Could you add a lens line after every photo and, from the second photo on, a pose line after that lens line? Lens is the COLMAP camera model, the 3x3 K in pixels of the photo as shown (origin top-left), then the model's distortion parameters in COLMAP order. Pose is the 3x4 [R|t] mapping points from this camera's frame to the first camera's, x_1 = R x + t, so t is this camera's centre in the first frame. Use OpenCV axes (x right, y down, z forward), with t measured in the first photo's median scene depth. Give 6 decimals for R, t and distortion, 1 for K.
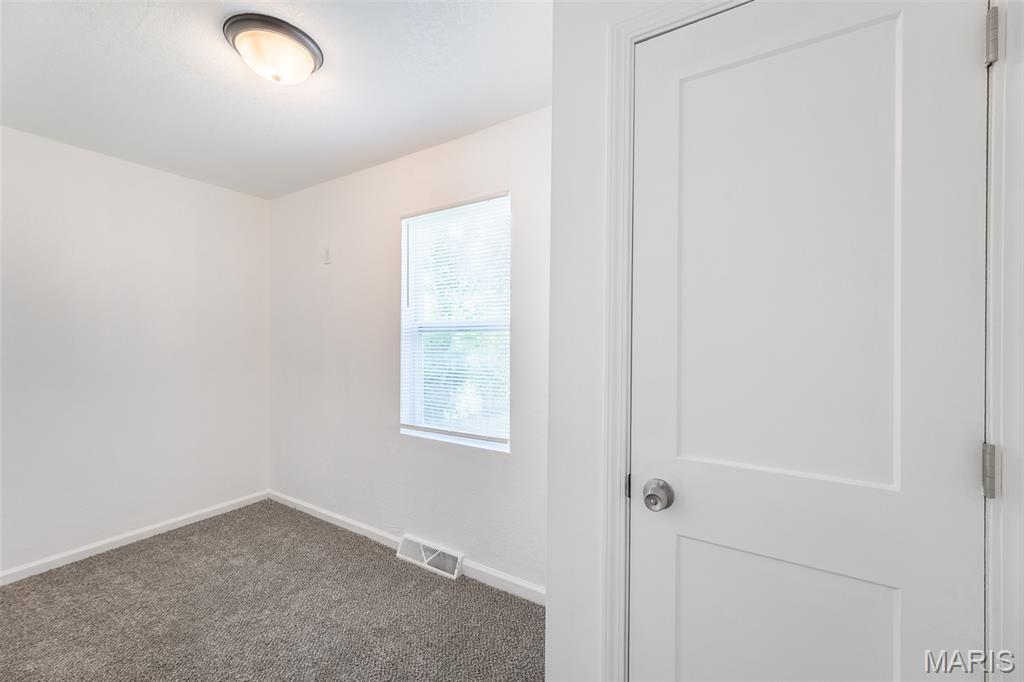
lens RADIAL K [[407.7, 0, 513.9], [0, 407.7, 338.7], [0, 0, 1]] dist [0.003862, 0.000120]
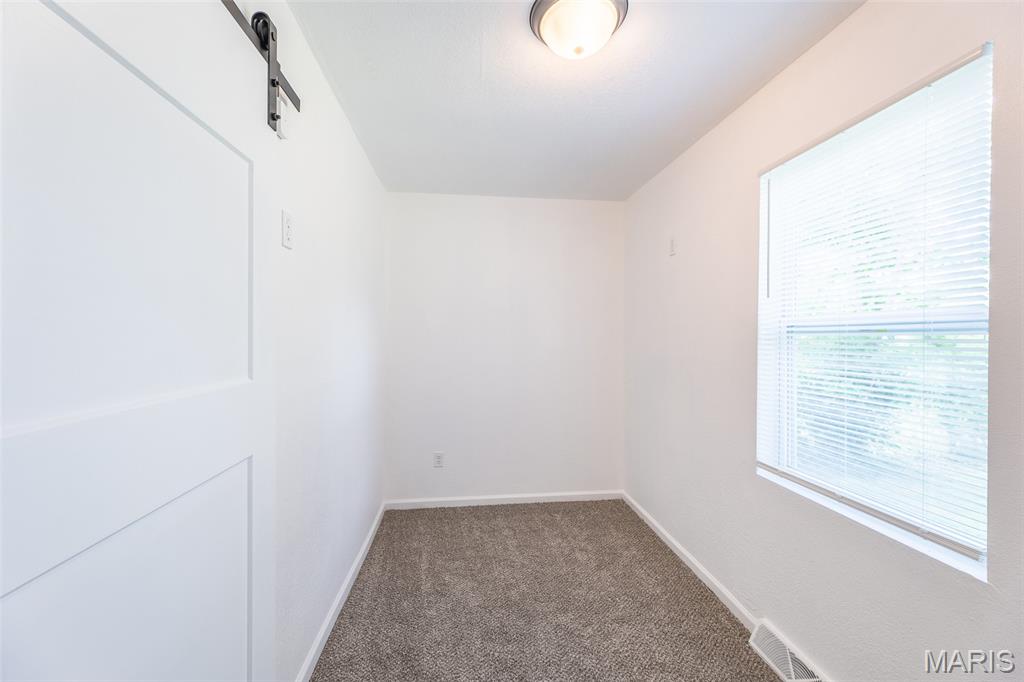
lens RADIAL K [[407.7, 0, 508.8], [0, 407.7, 336.0], [0, 0, 1]] dist [0.003862, 0.000120]
pose [[0.617244, 0.002511, -0.786768, 0.017911], [-0.004499, 0.999990, -0.000338, -0.009622], [0.786759, 0.003748, 0.617249, 0.212842]]
